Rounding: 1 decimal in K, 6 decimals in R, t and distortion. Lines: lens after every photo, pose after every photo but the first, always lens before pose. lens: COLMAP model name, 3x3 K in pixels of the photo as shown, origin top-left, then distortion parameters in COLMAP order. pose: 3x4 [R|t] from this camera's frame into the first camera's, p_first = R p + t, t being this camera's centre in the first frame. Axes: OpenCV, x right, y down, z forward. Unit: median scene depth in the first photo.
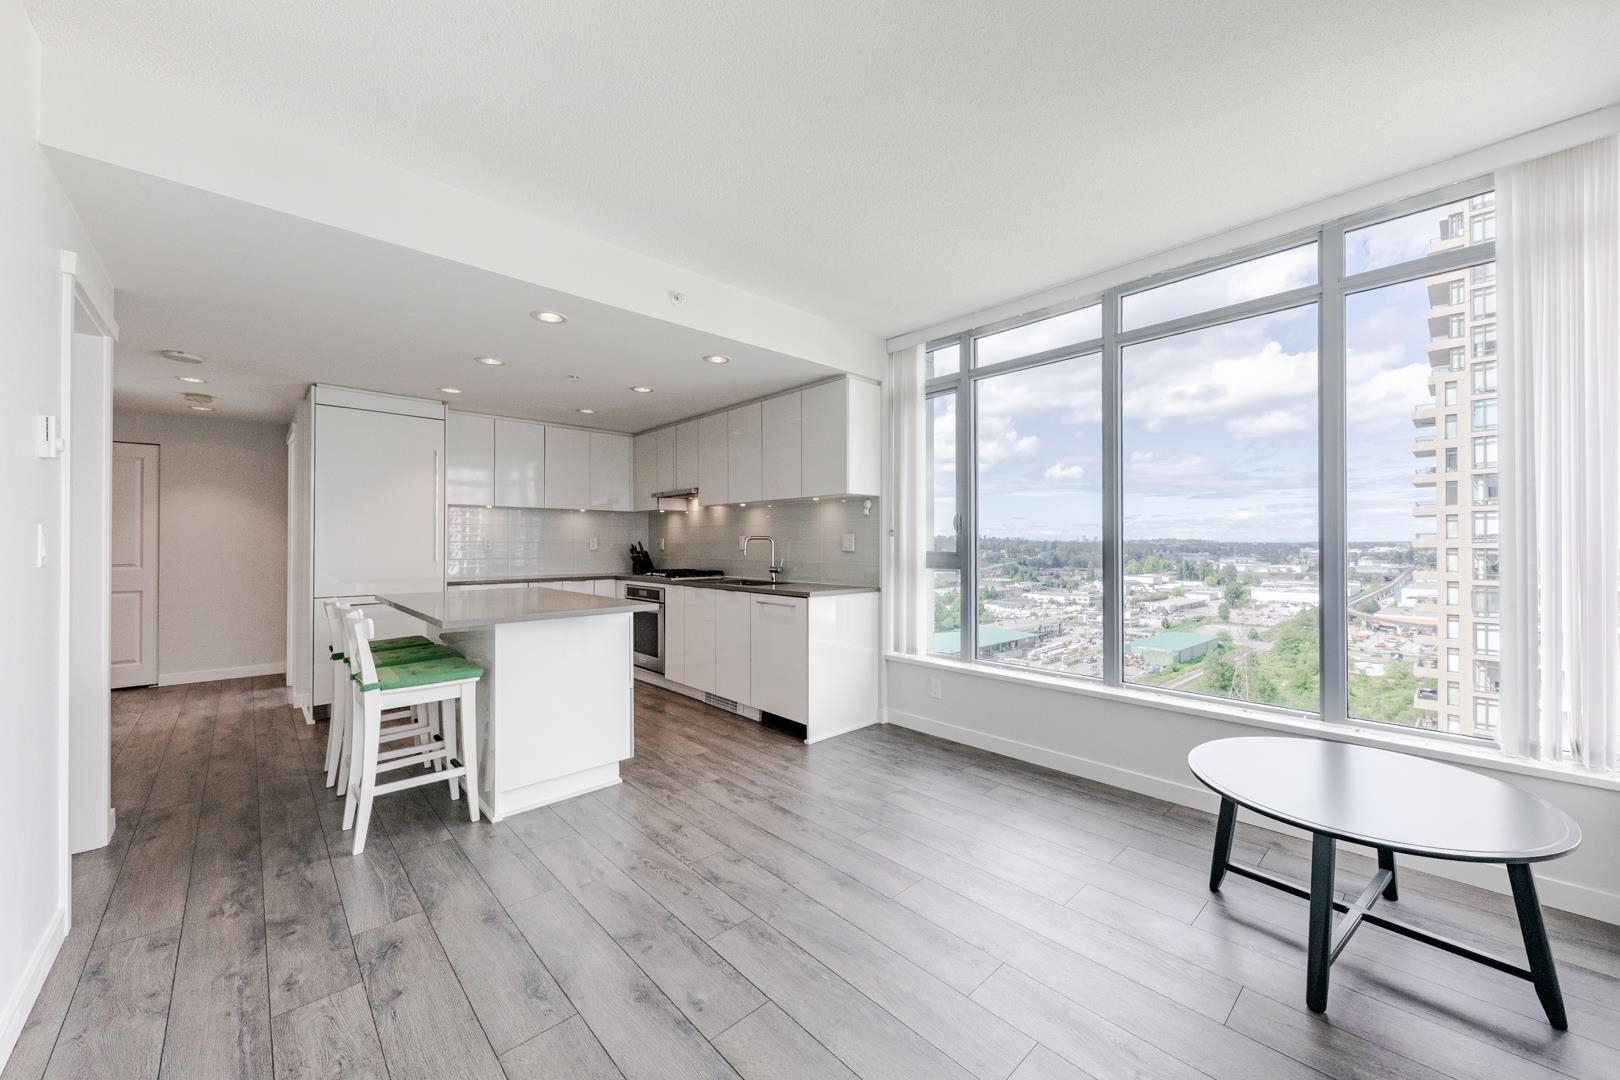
lens RADIAL K [[607.7, 0, 835.3], [0, 607.7, 542.0], [0, 0, 1]] dist [0.016562, -0.006280]
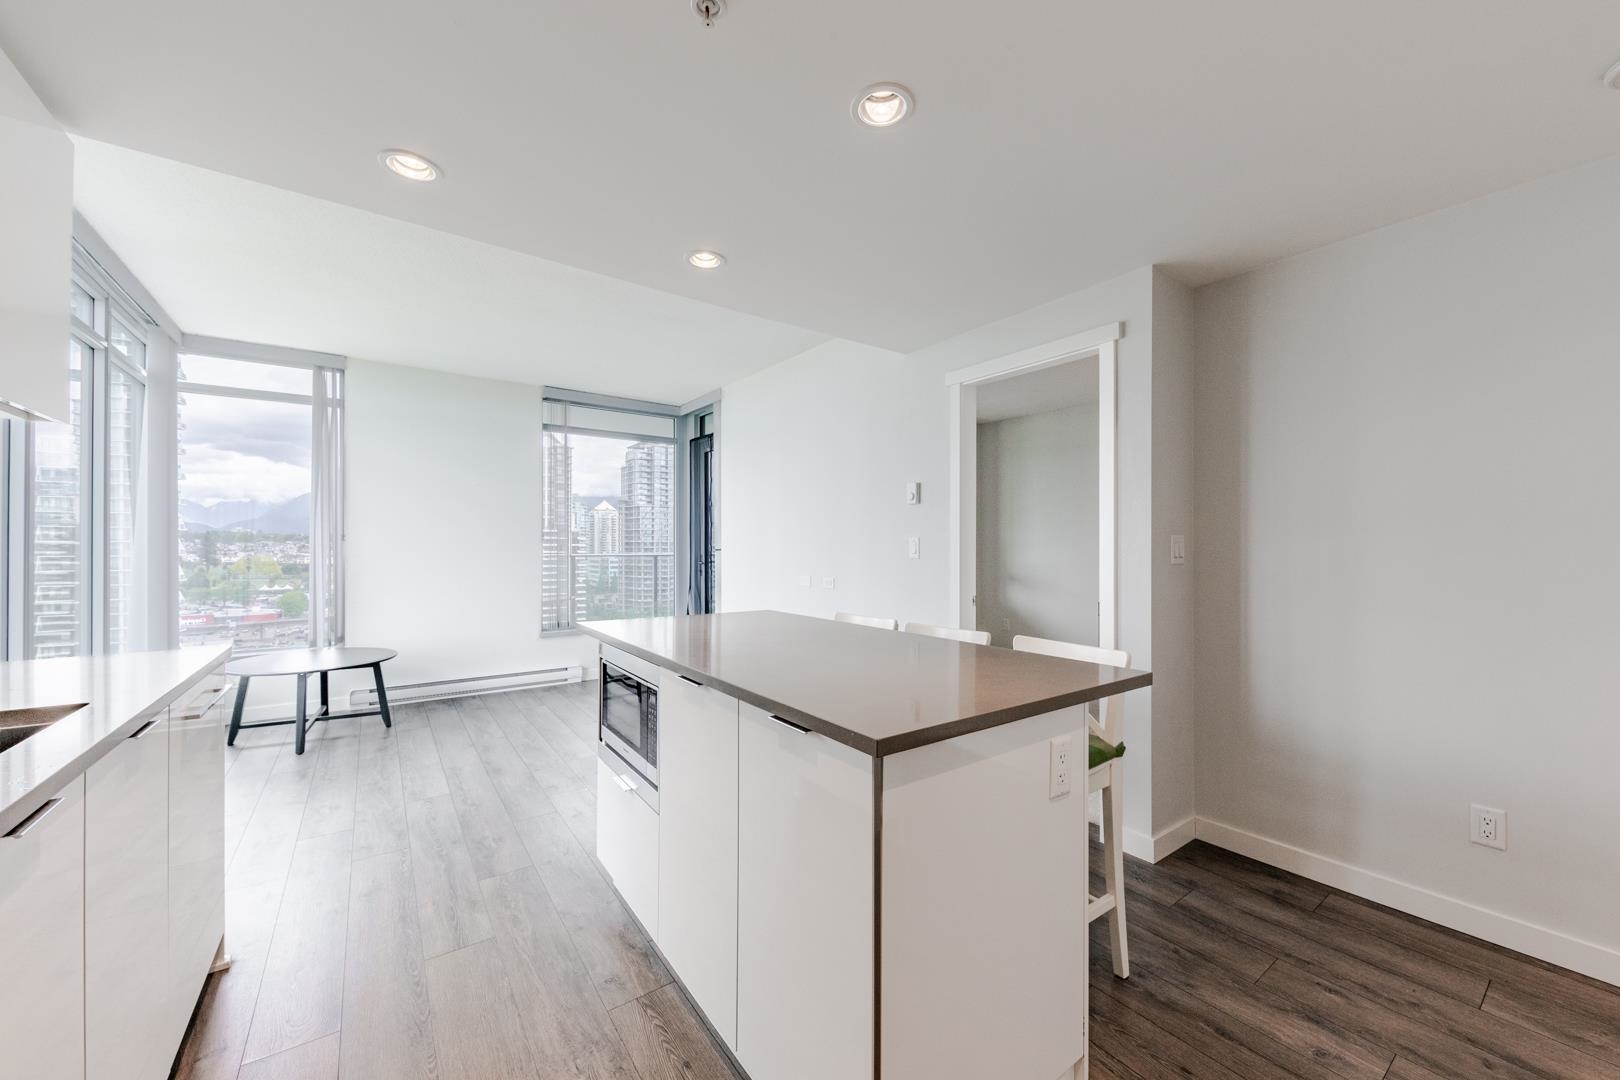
lens RADIAL K [[598.3, 0, 798.8], [0, 598.3, 541.6], [0, 0, 1]] dist [0.008184, -0.000113]
pose [[-0.989033, -0.001478, 0.147684, -0.498922], [-0.001975, 0.999993, -0.003216, -0.003297], [-0.147678, -0.003472, -0.989029, 1.243056]]
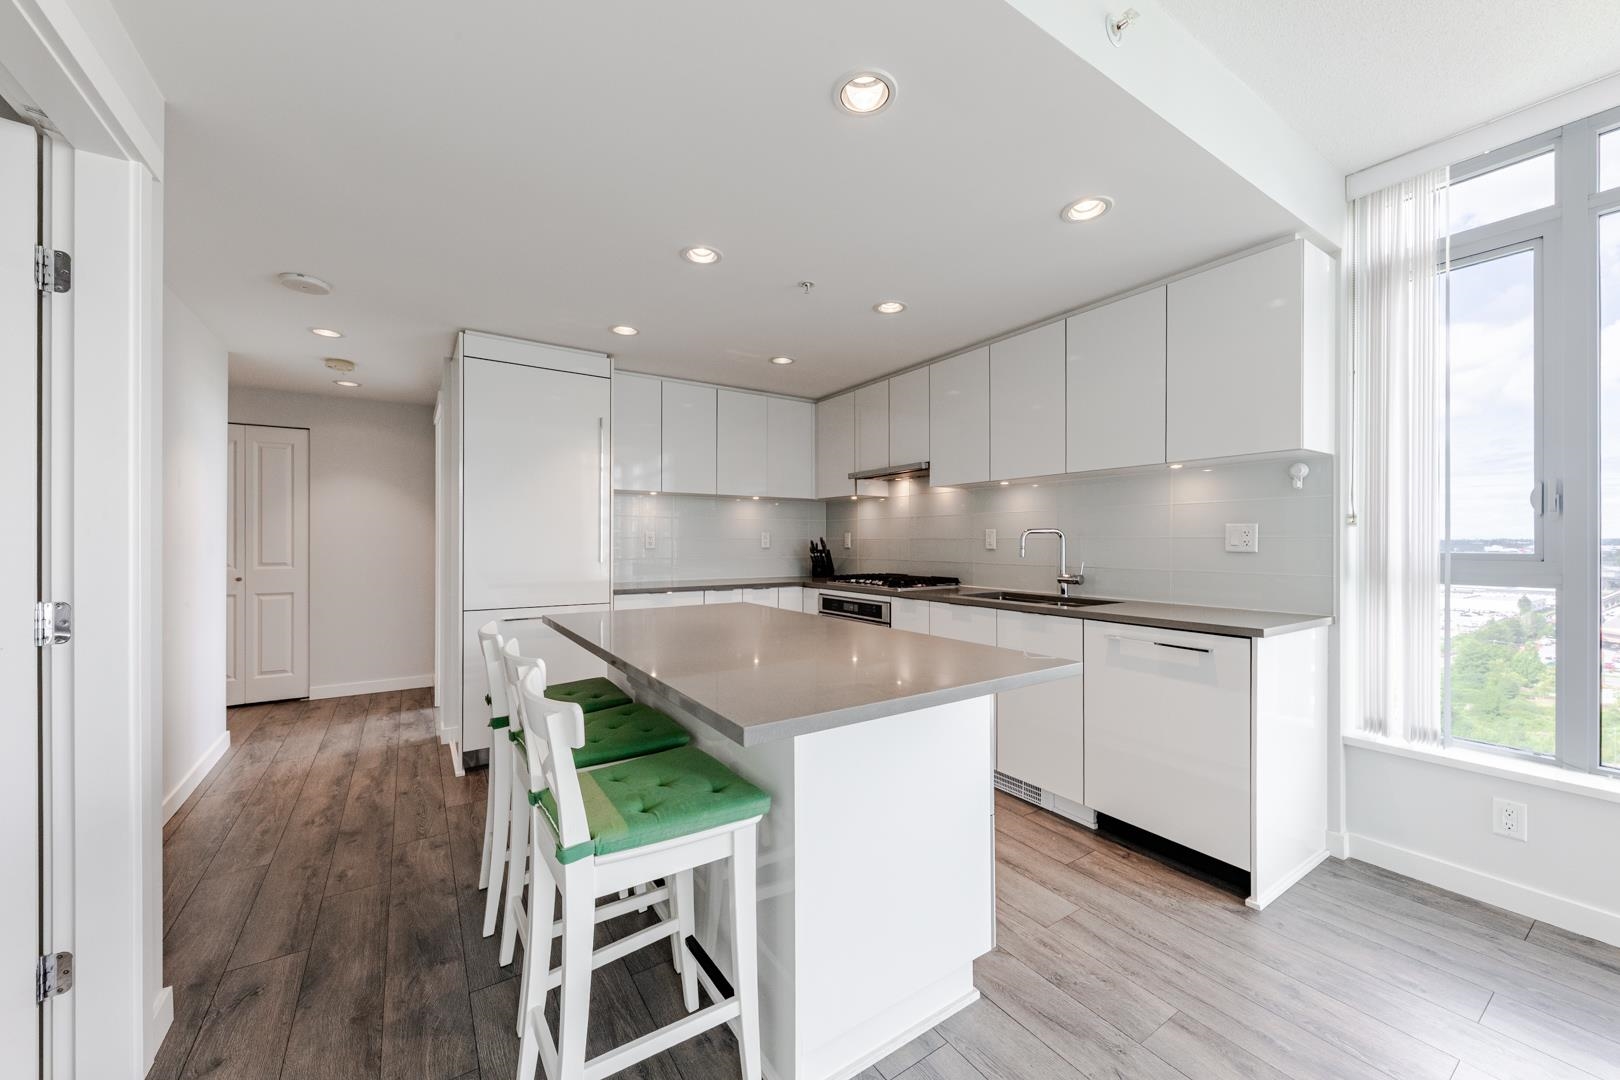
lens RADIAL K [[598.3, 0, 798.8], [0, 598.3, 541.6], [0, 0, 1]] dist [0.008184, -0.000113]
pose [[0.981997, 0.000107, -0.188899, -0.302707], [0.000802, 0.999988, 0.004738, 0.001840], [0.188897, -0.004805, 0.981985, 0.350536]]
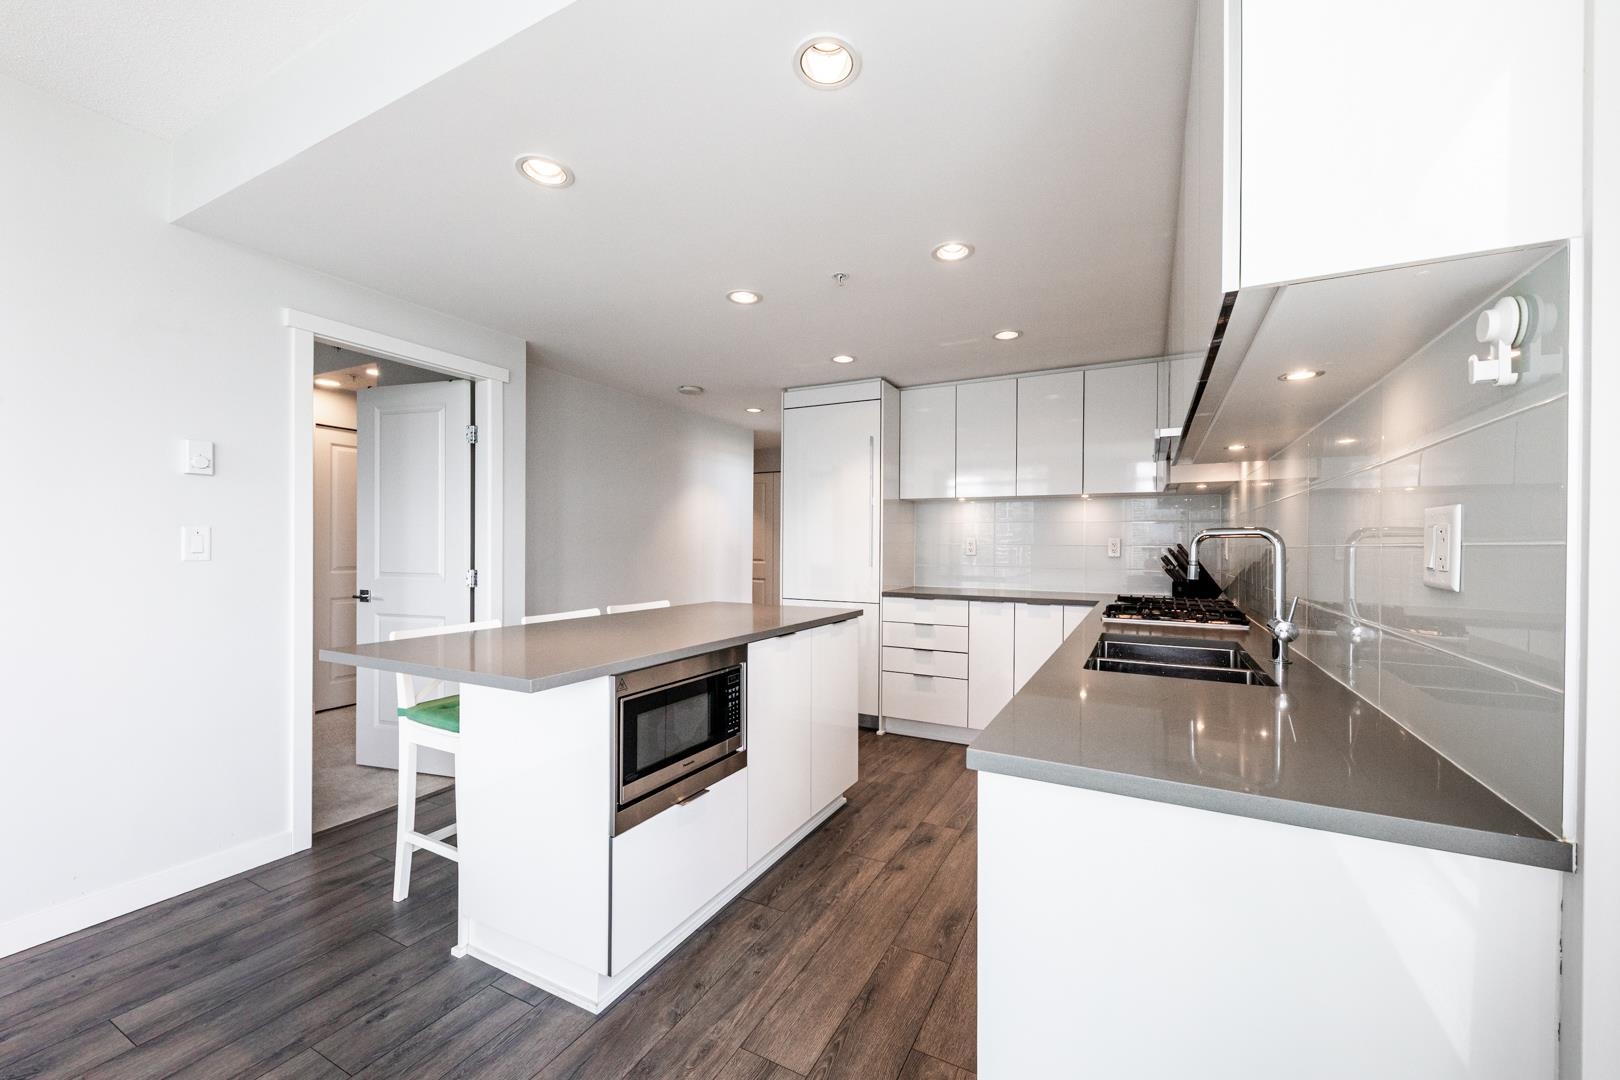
lens RADIAL K [[608.2, 0, 854.8], [0, 608.2, 544.7], [0, 0, 1]] dist [-0.000630, -0.000151]
pose [[0.348030, 0.001066, -0.937483, 0.148853], [-0.002860, 0.999996, 0.000075, 0.001195], [0.937479, 0.002655, 0.348032, 0.765675]]
